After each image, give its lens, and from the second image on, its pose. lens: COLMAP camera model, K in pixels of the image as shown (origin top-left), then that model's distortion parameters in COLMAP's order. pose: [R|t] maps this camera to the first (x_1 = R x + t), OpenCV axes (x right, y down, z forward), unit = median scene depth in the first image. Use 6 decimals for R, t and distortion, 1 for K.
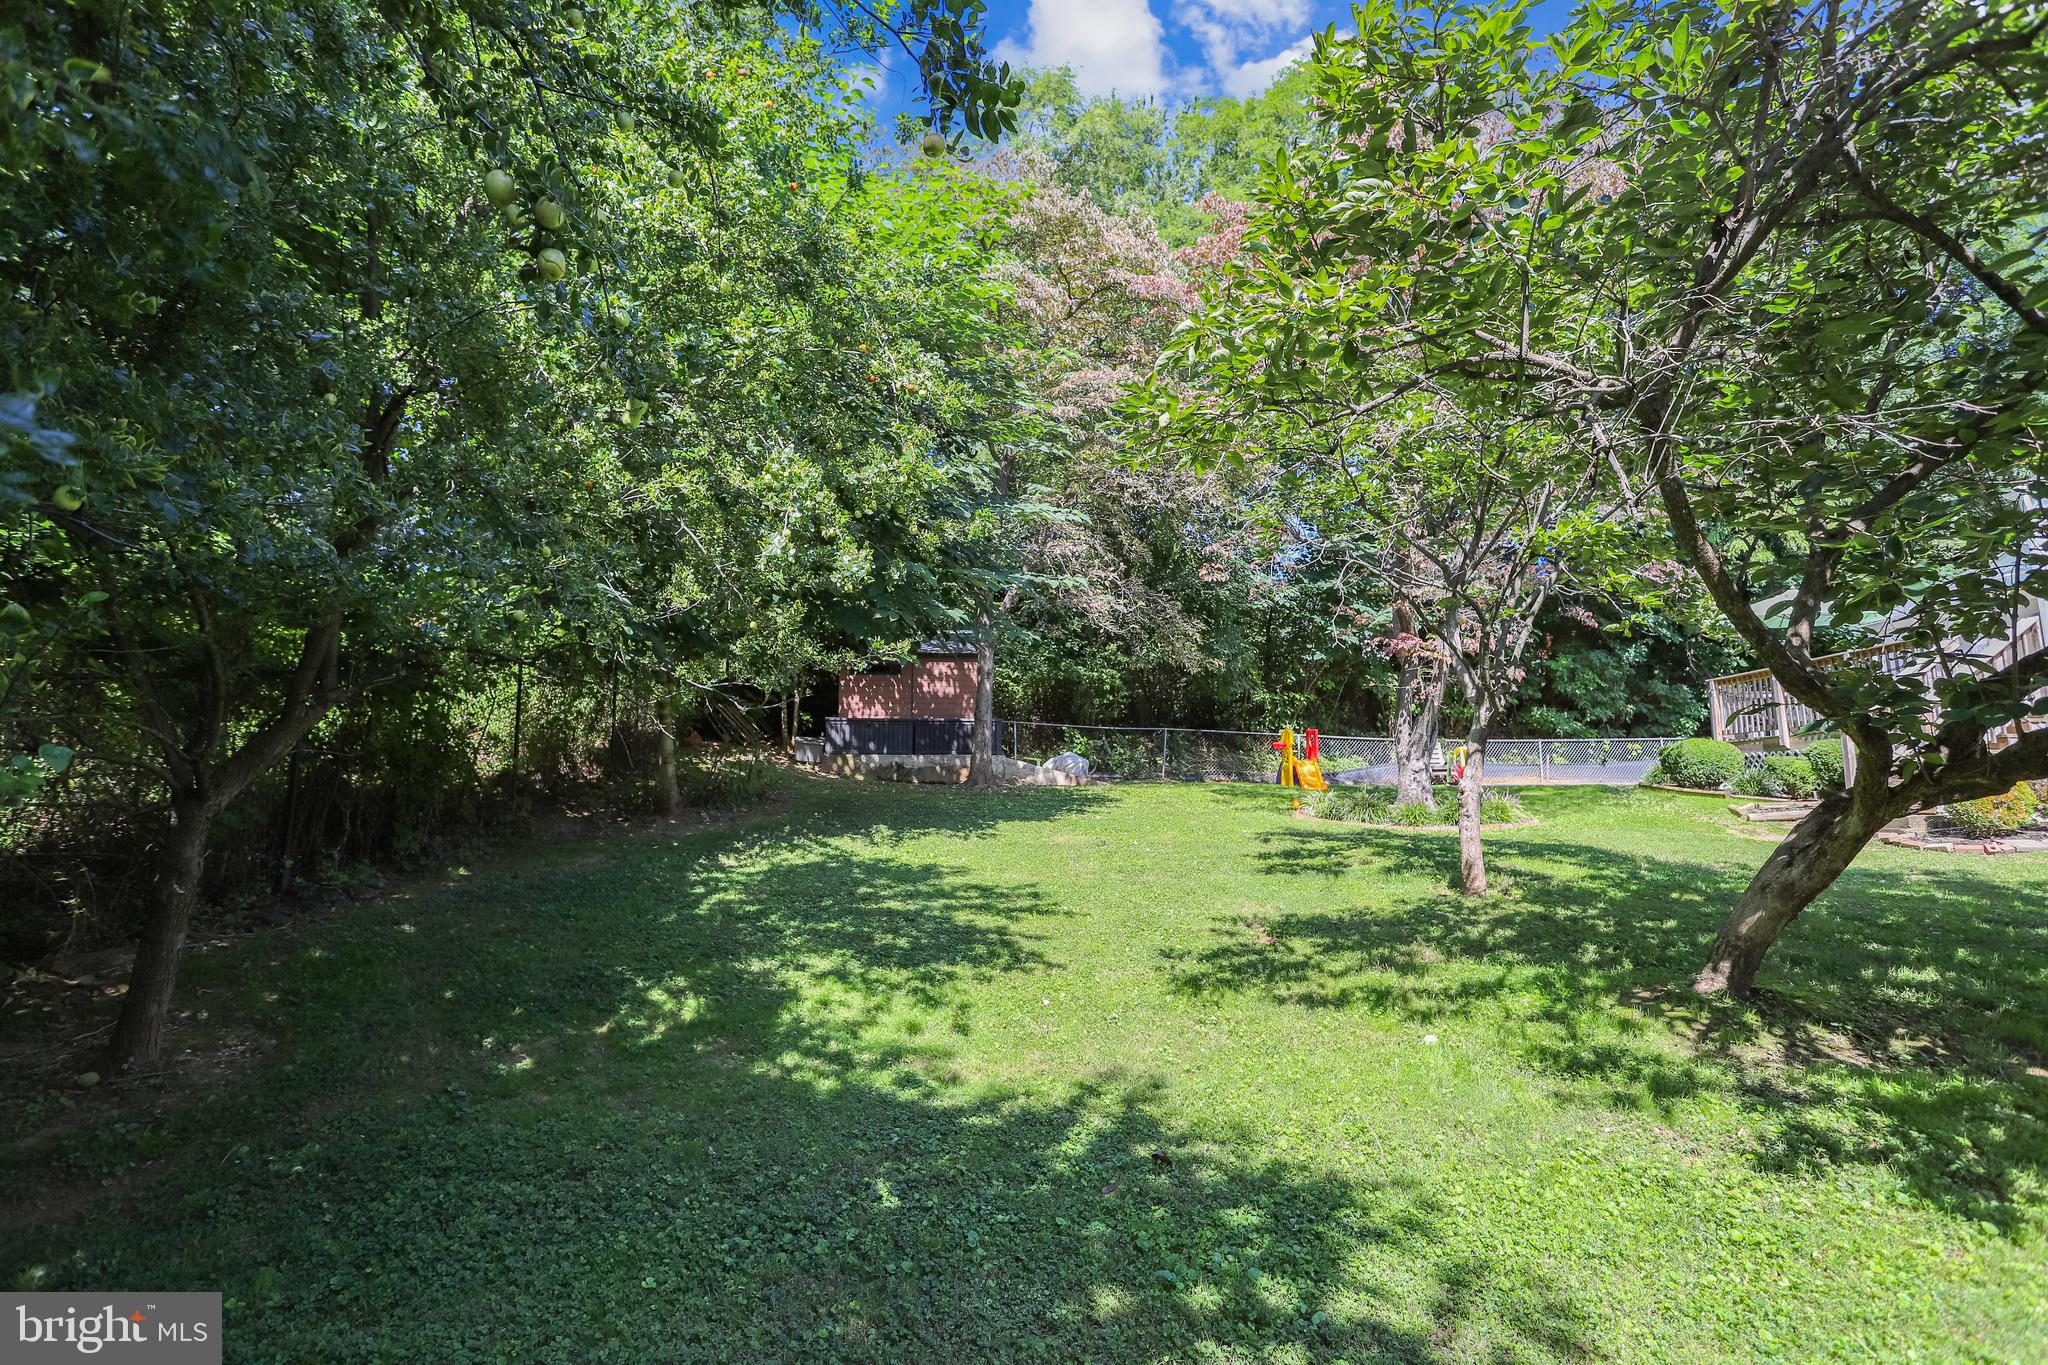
lens RADIAL K [[996.9, 0, 1031.4], [0, 996.9, 677.7], [0, 0, 1]] dist [-0.049095, 0.026557]
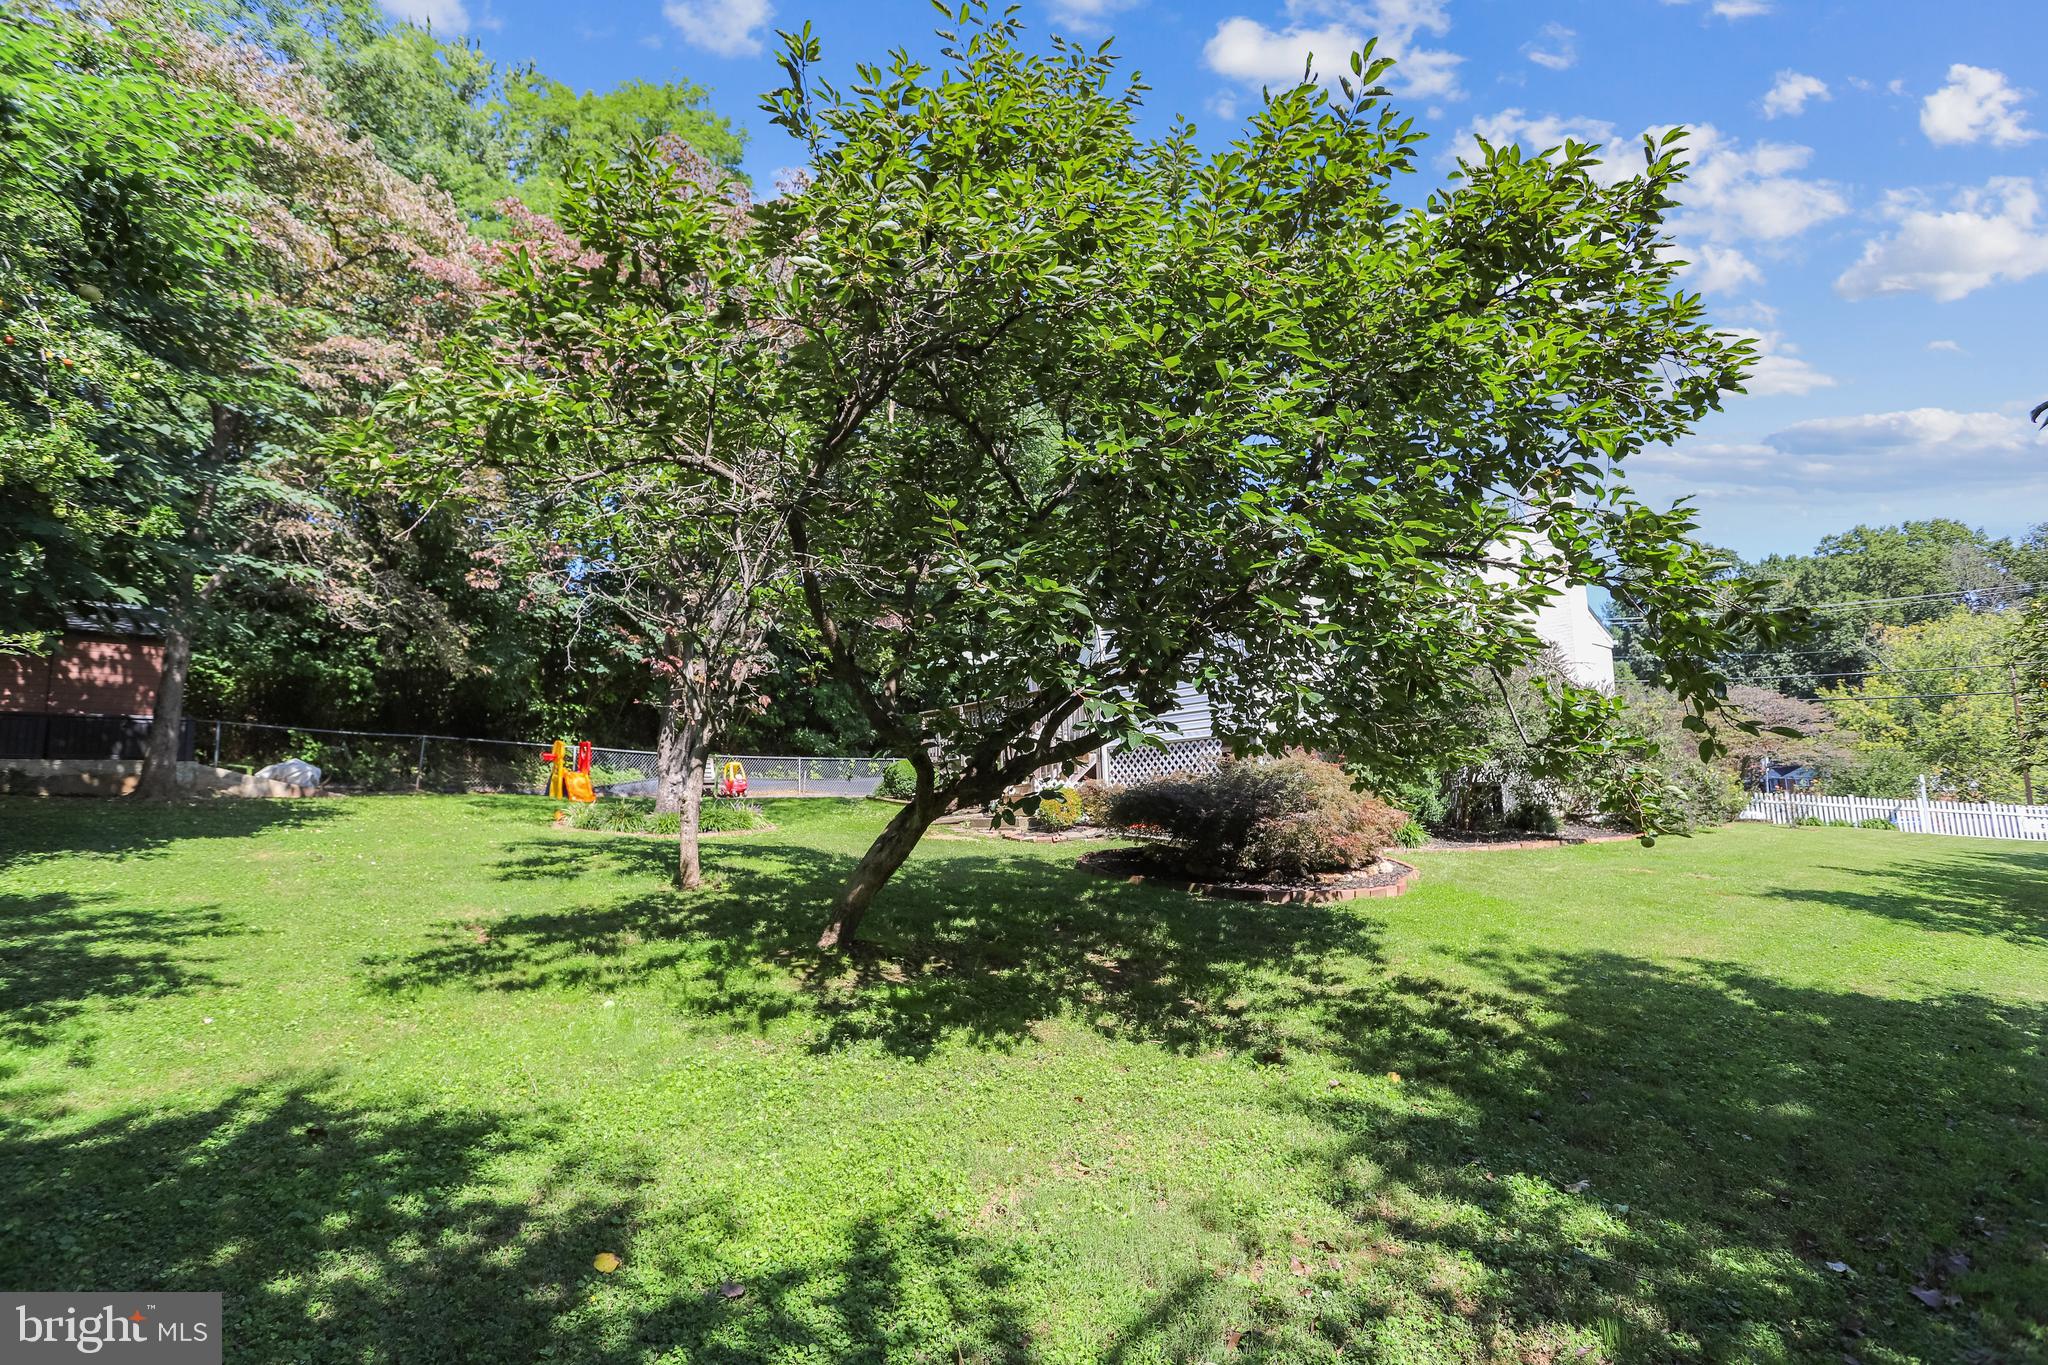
lens RADIAL K [[996.9, 0, 1031.4], [0, 996.9, 677.7], [0, 0, 1]] dist [-0.049095, 0.026557]
pose [[0.782807, 0.068538, 0.618478, 0.028491], [-0.059937, 0.997599, -0.034688, -0.015708], [-0.619371, -0.009916, 0.785036, -0.199682]]
